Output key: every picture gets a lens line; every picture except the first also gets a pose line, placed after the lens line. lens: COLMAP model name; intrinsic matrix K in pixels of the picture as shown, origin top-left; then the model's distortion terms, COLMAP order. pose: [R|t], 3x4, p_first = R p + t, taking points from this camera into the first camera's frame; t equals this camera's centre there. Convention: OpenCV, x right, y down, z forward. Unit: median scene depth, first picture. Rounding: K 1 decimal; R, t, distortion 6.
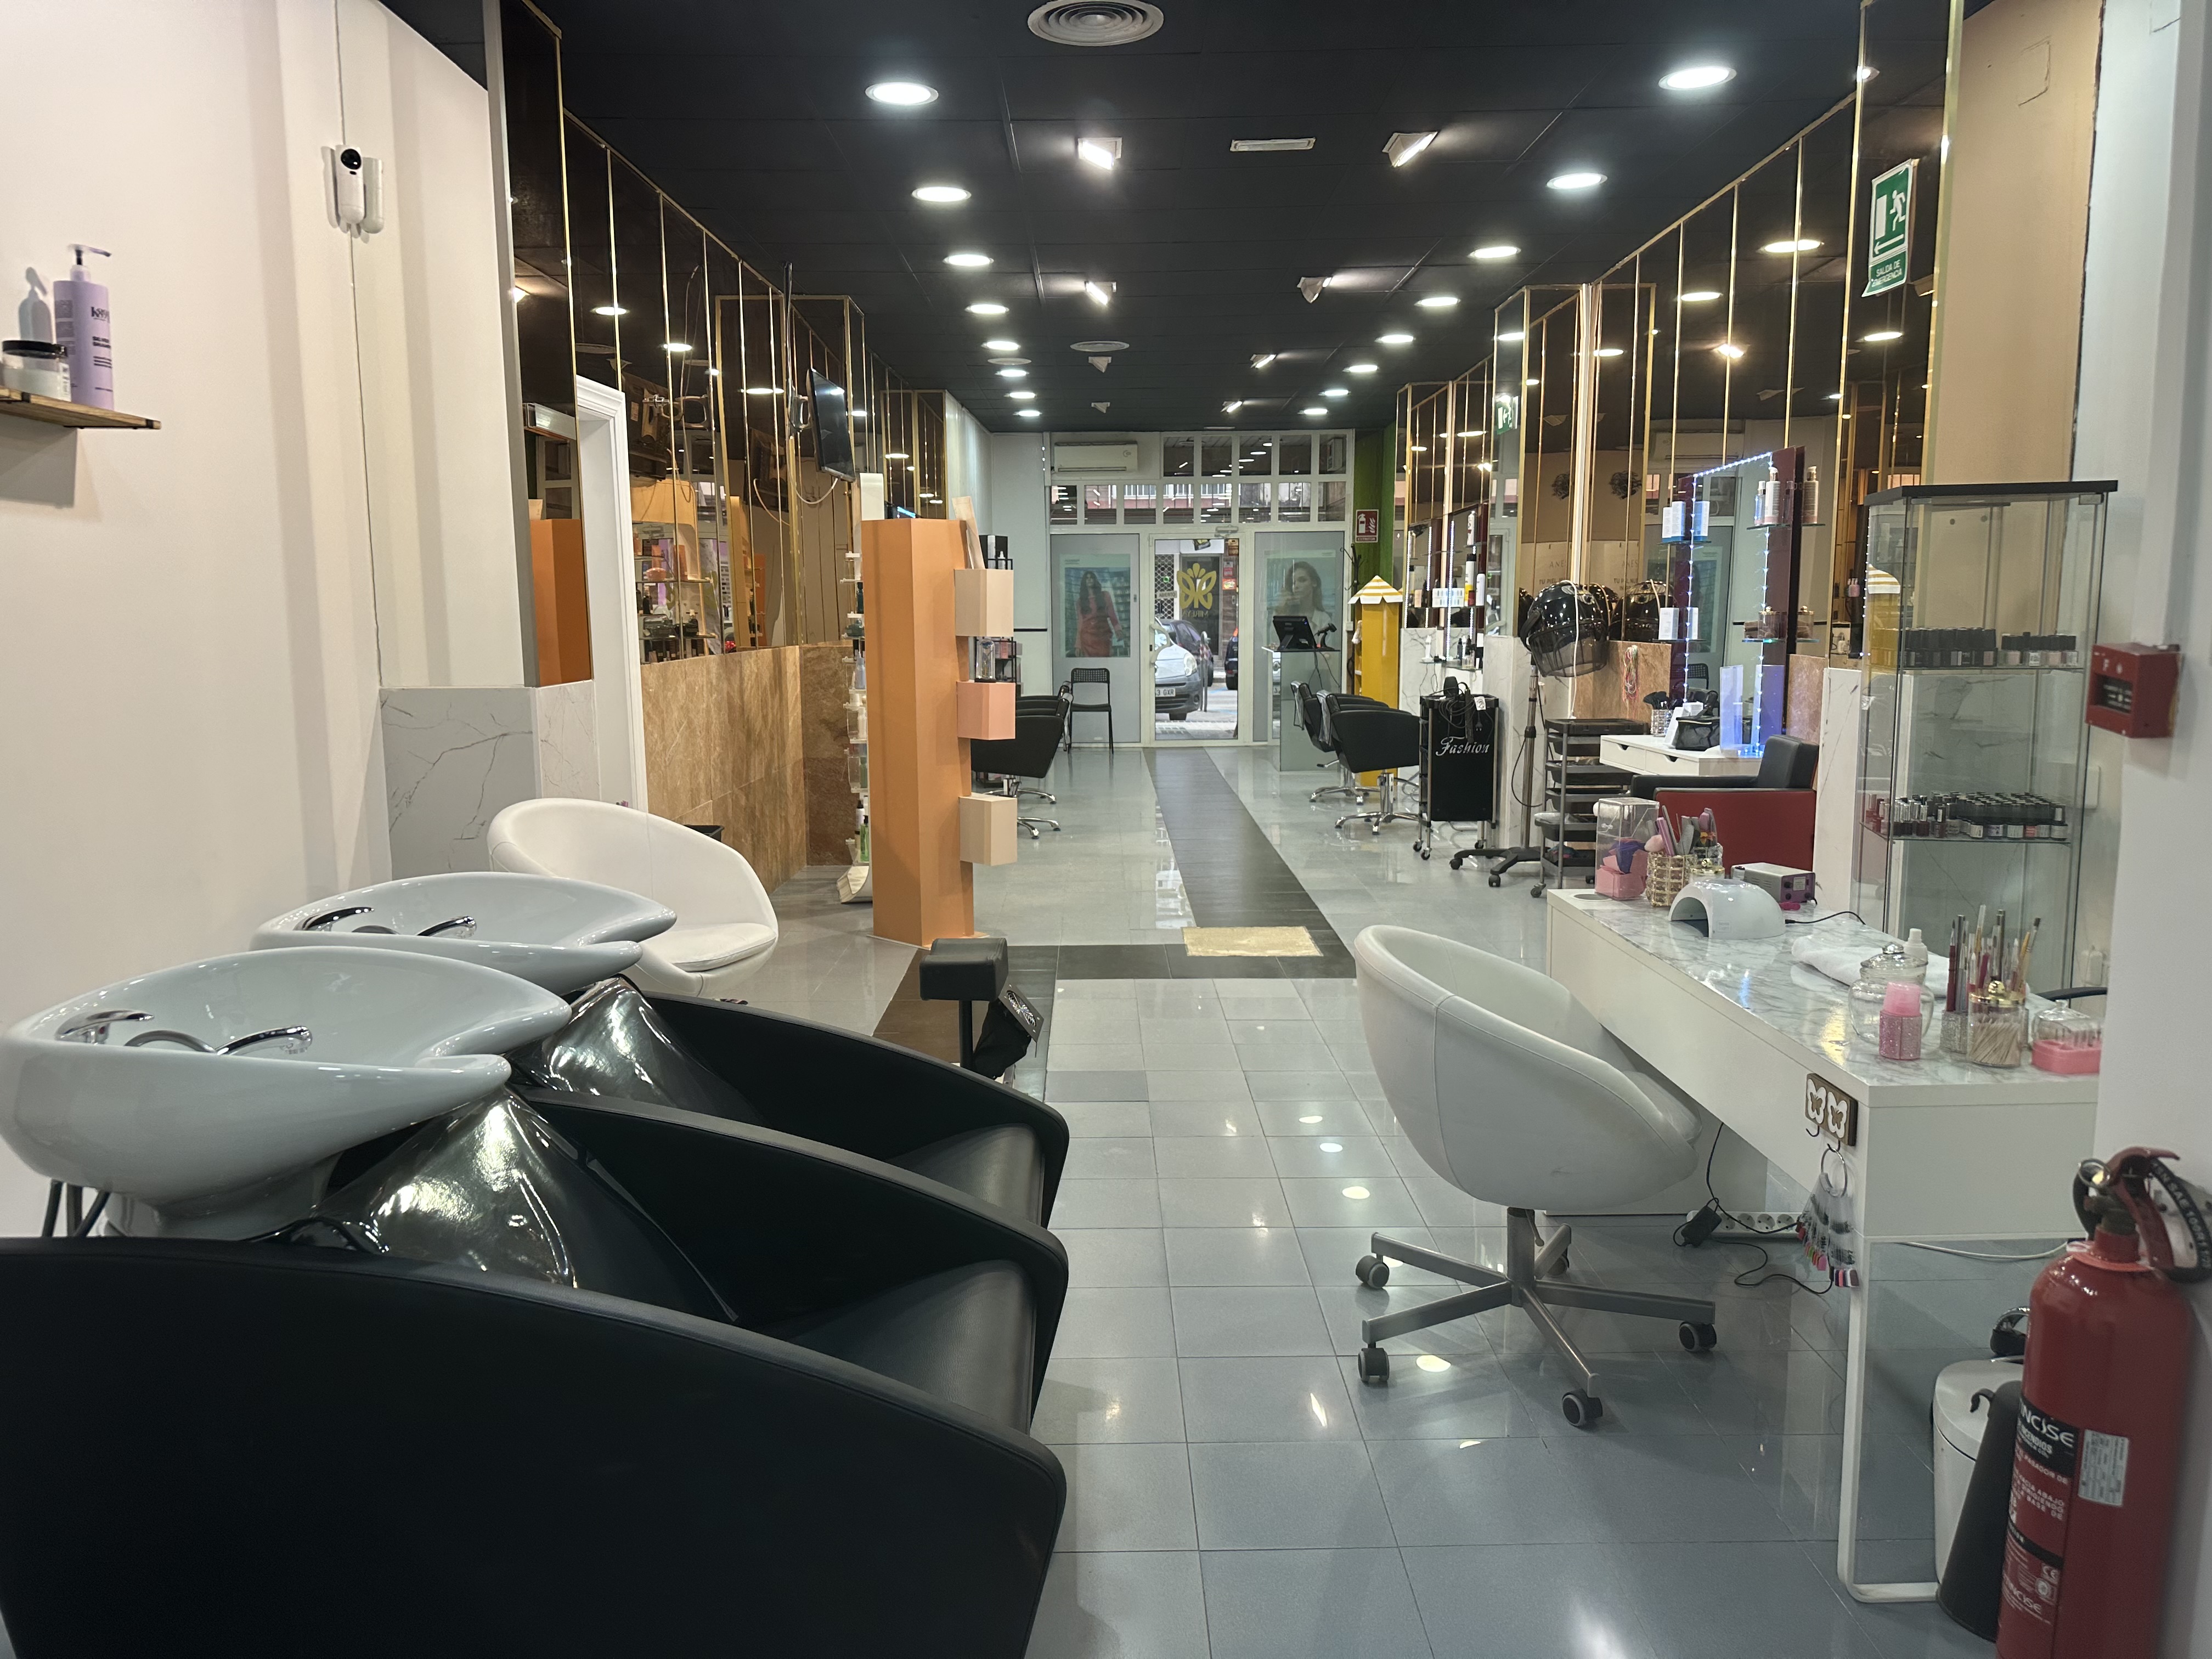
lens RADIAL K [[1560.1, 0, 1106.0], [0, 1560.1, 829.5], [0, 0, 1]] dist [0.033945, -0.066515]
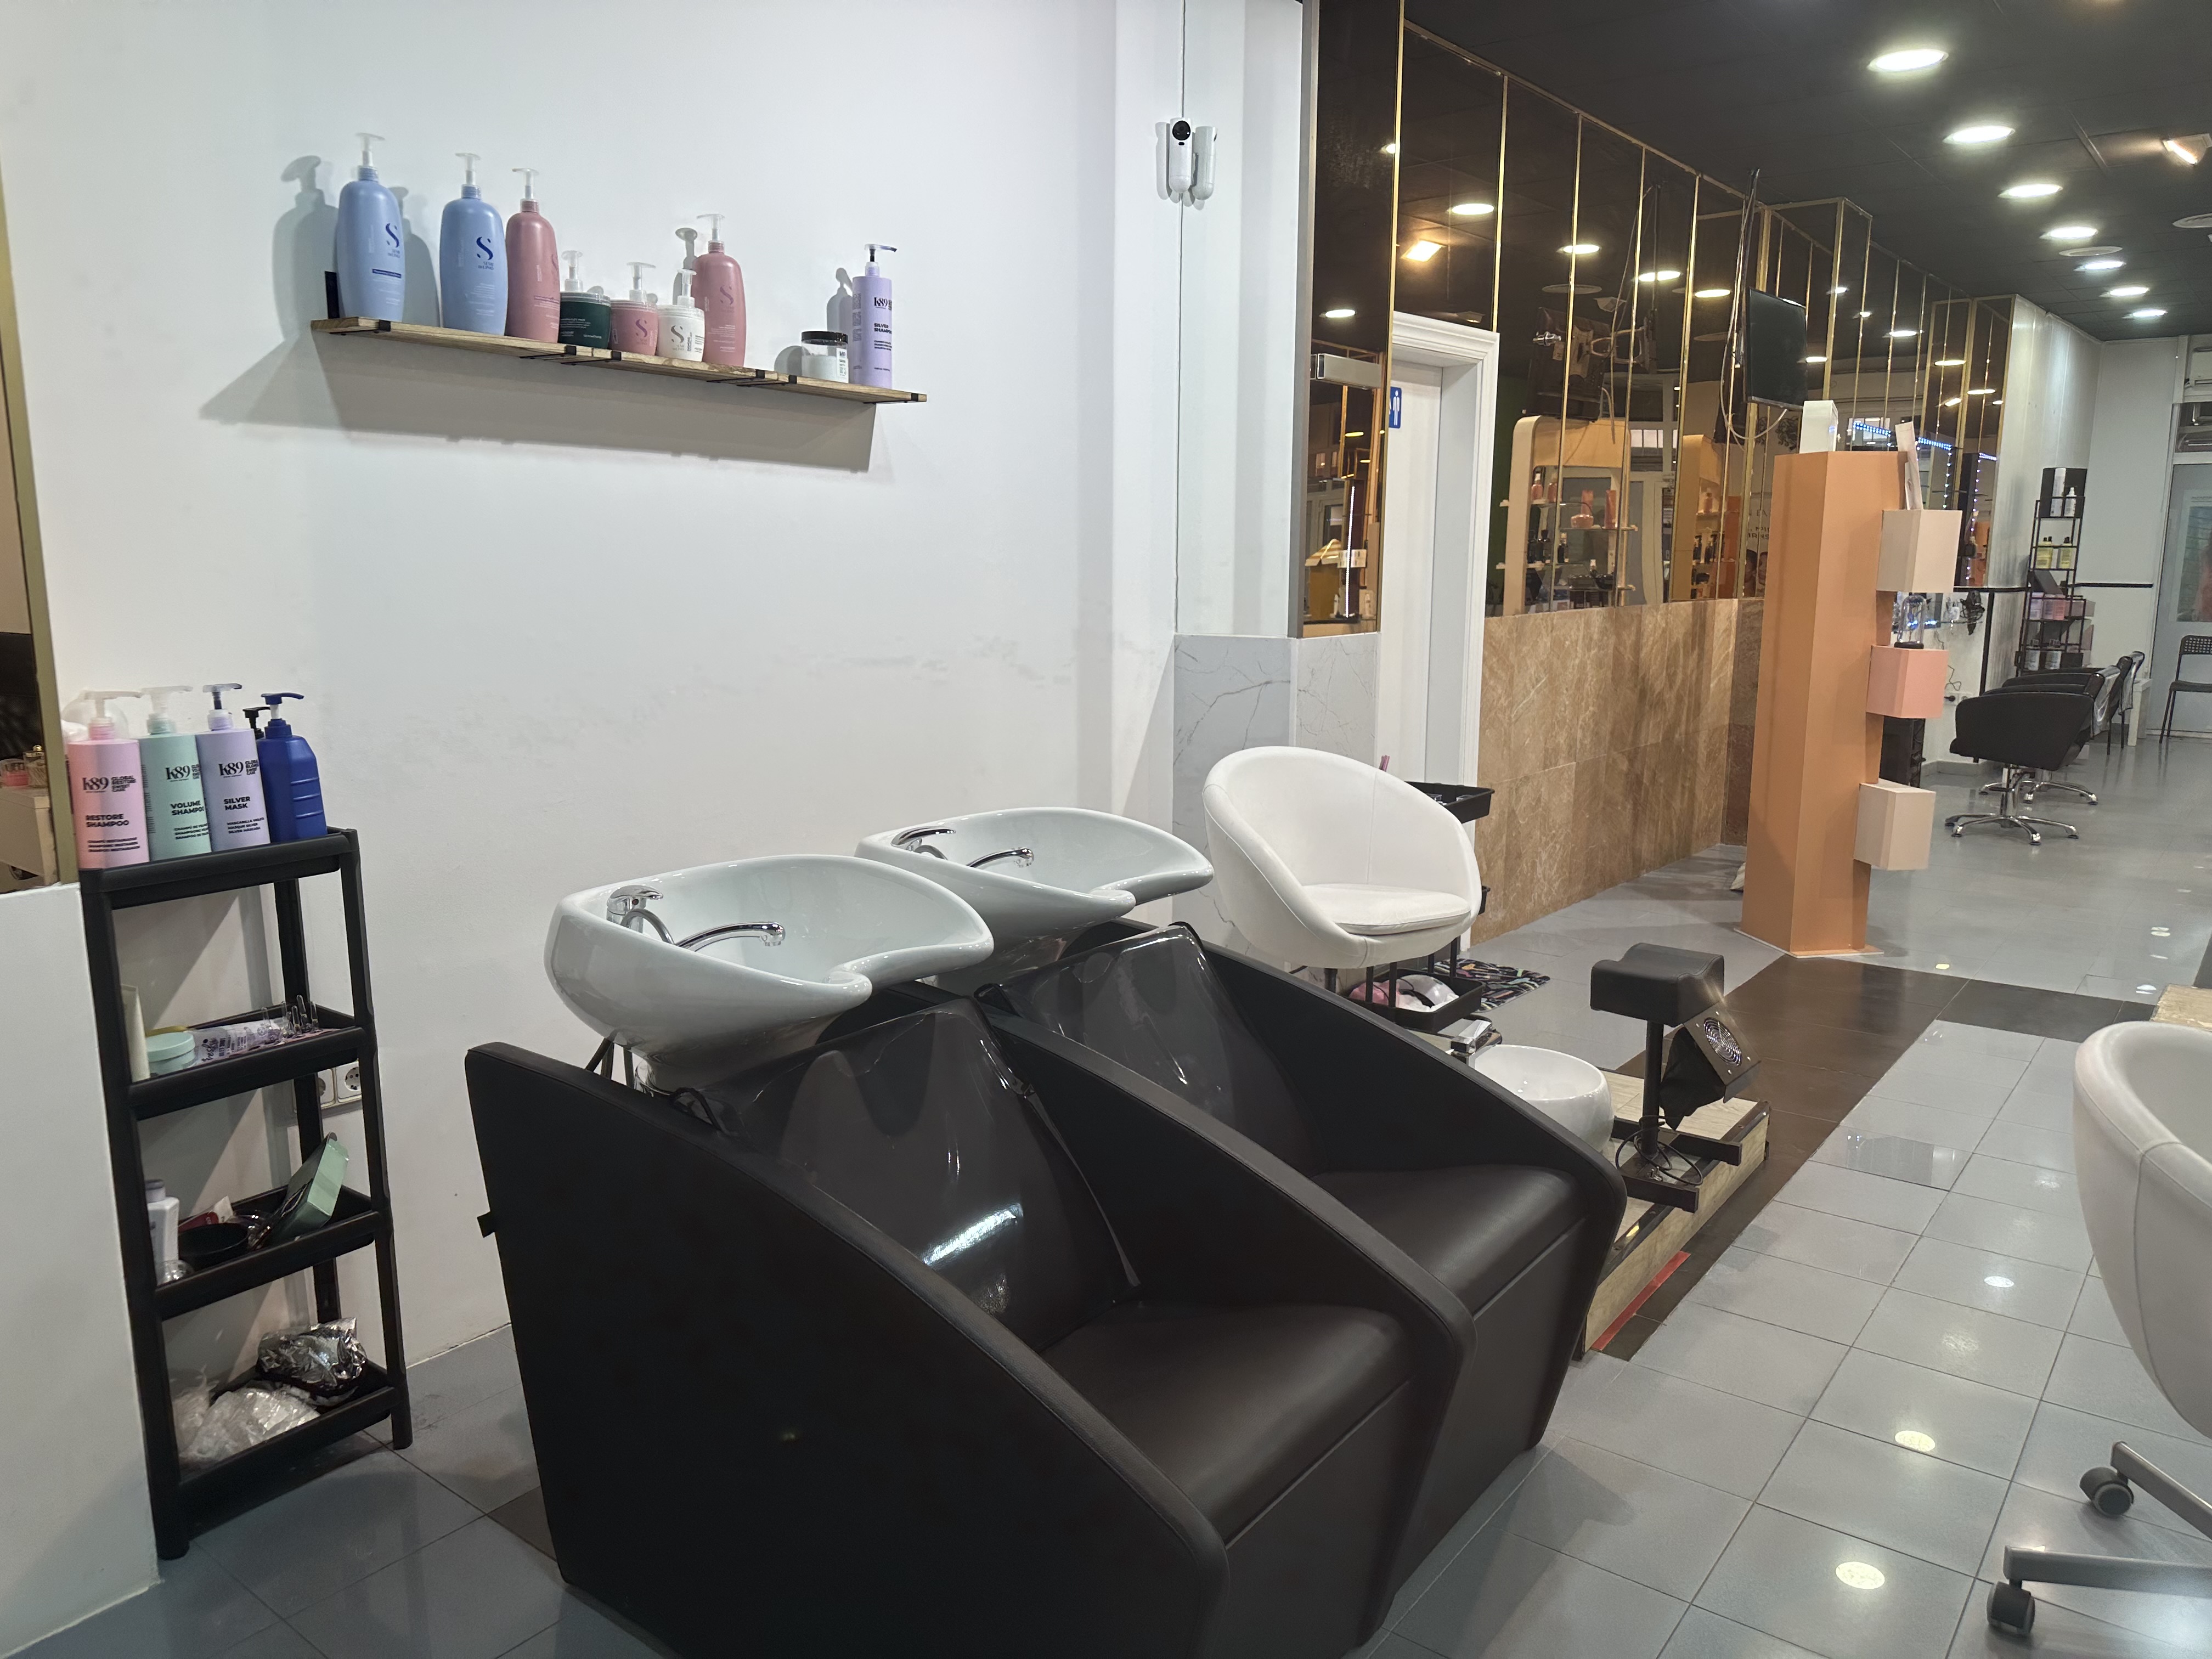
lens RADIAL K [[1560.1, 0, 1106.0], [0, 1560.1, 829.5], [0, 0, 1]] dist [0.033945, -0.066515]
pose [[0.775778, 0.109770, -0.621385, 0.130985], [-0.089514, 0.993938, 0.063827, -0.015044], [0.624625, 0.006107, 0.780901, 0.099348]]
